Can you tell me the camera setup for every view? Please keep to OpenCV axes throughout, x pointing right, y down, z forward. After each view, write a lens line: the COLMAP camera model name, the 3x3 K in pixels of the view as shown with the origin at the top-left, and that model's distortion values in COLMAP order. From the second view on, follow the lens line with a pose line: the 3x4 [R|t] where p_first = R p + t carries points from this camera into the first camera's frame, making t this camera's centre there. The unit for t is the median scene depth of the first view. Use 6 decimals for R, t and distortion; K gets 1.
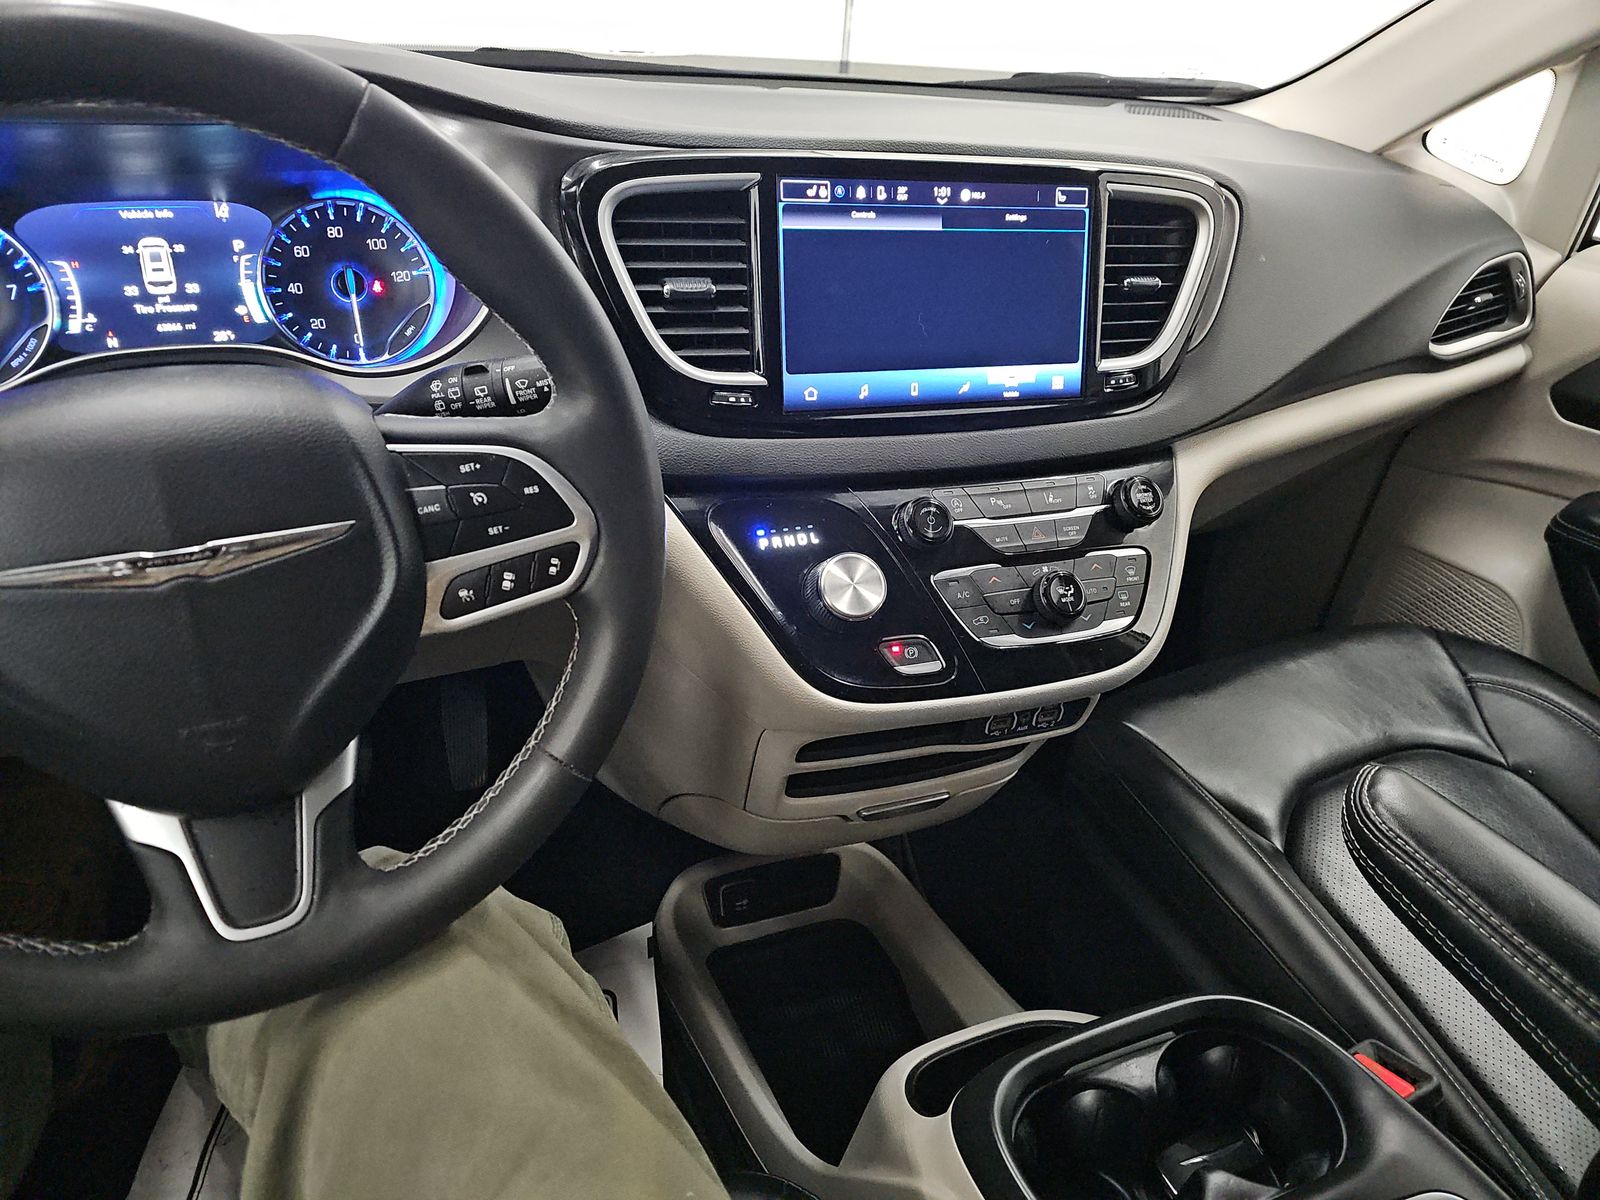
lens RADIAL K [[1055.3, 0, 800.0], [0, 1055.3, 600.0], [0, 0, 1]] dist [0.074497, -0.072741]
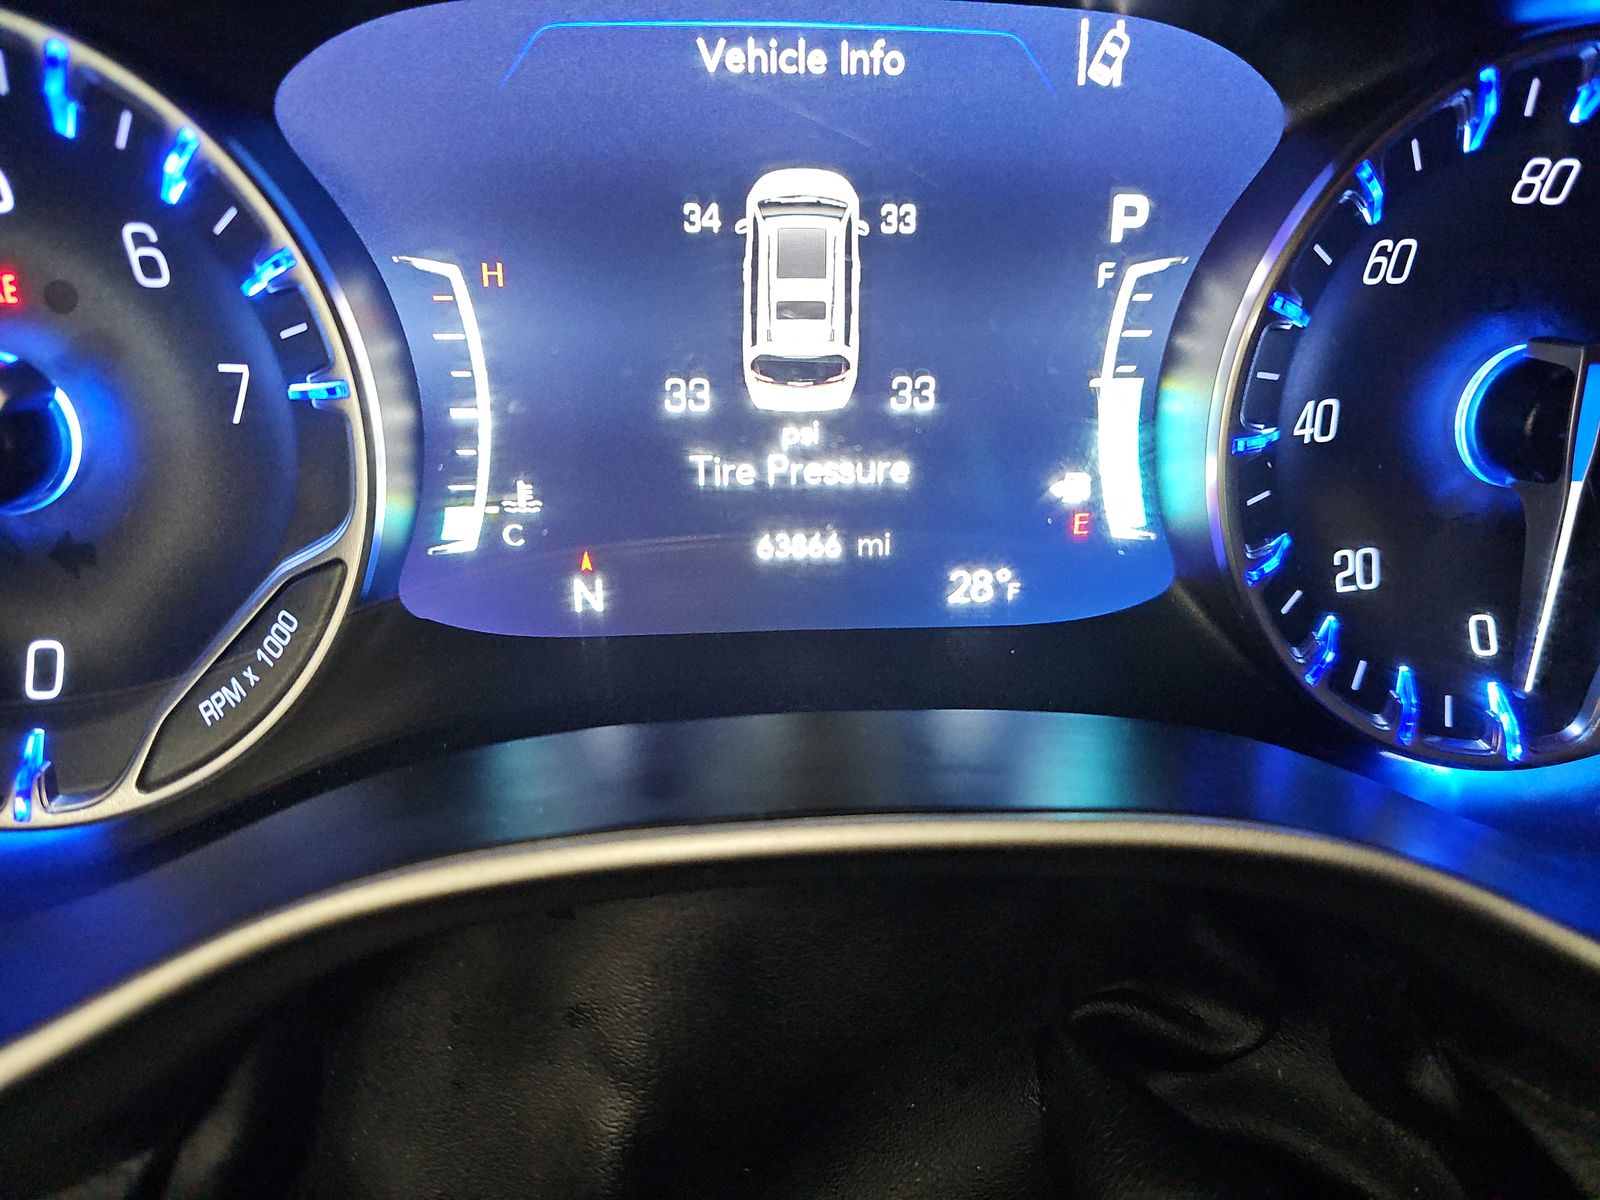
lens RADIAL K [[1091.2, 0, 800.0], [0, 1091.2, 600.0], [0, 0, 1]] dist [0.000501, -0.045391]
pose [[0.935623, 0.187038, -0.299377, -0.512495], [-0.156682, 0.980010, 0.122601, -0.273054], [0.316323, -0.067801, 0.946225, 0.769435]]
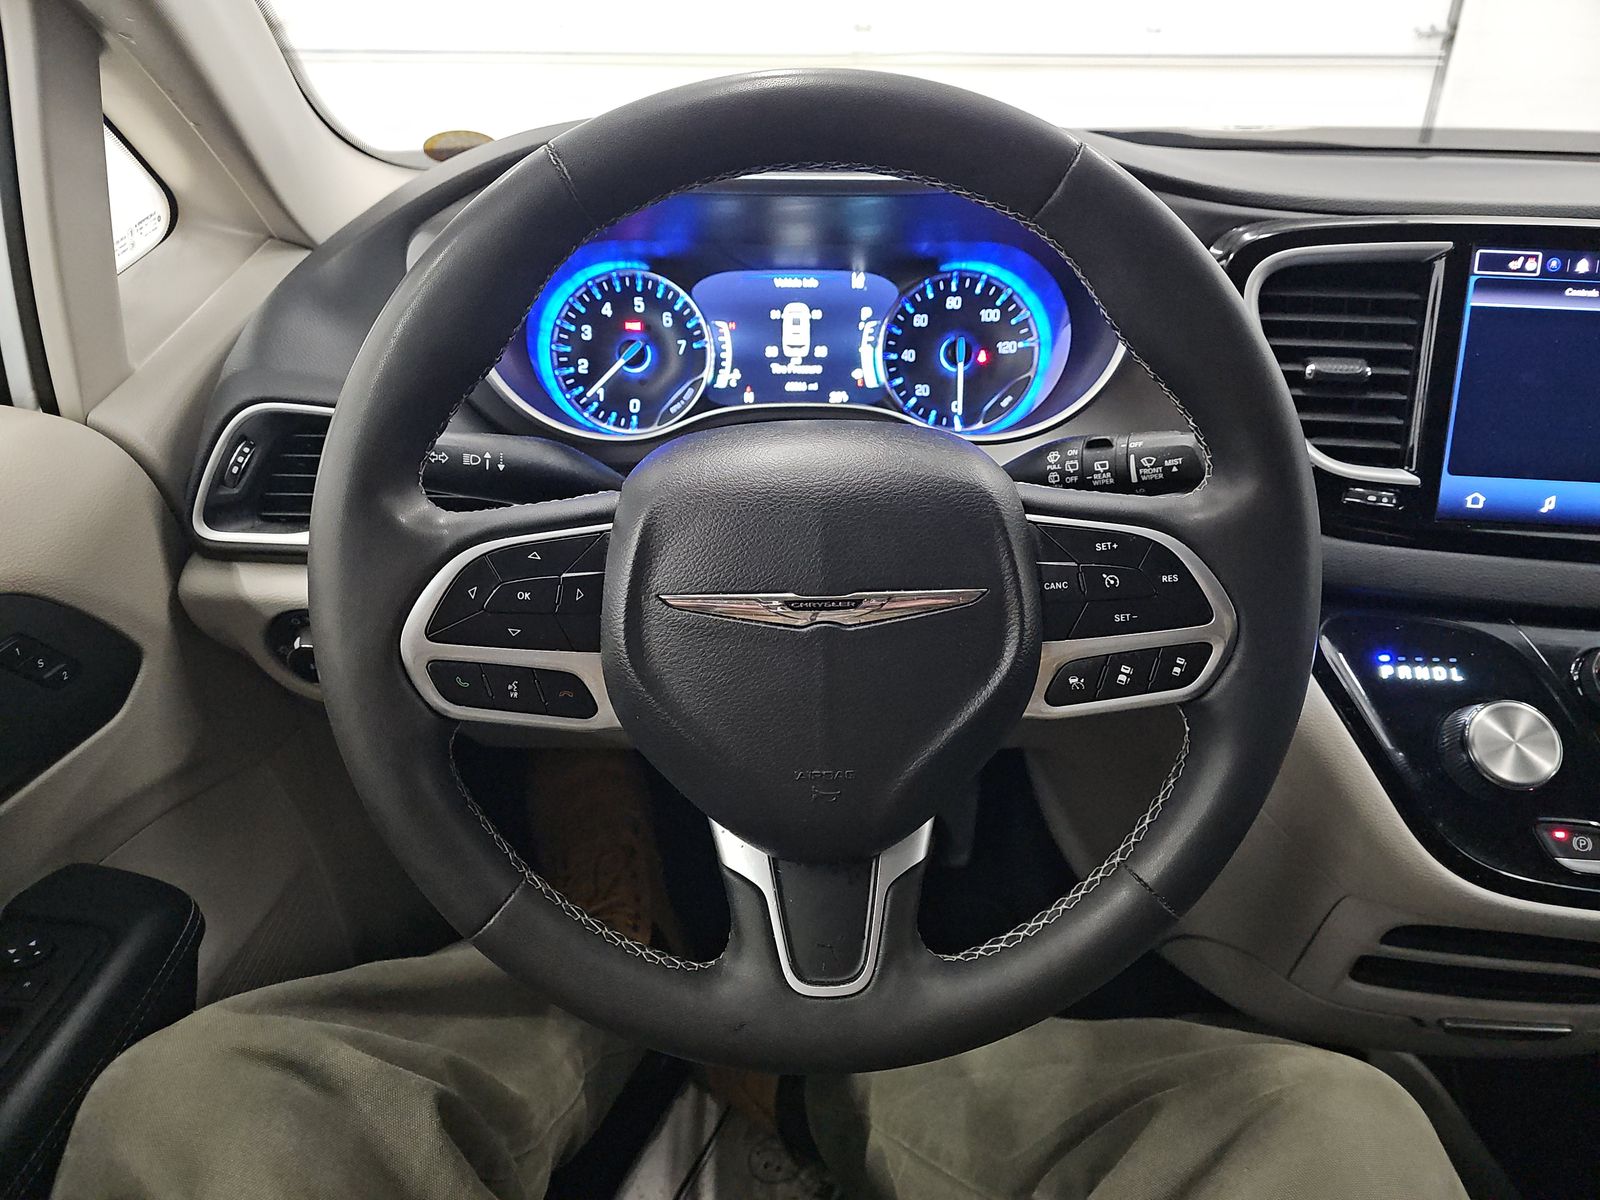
lens RADIAL K [[1055.3, 0, 800.0], [0, 1055.3, 600.0], [0, 0, 1]] dist [0.074497, -0.072741]
pose [[0.912795, 0.133806, -0.385878, -0.145403], [-0.162978, 0.985660, -0.043742, 0.003098], [0.374491, 0.102817, 0.921512, 0.046187]]
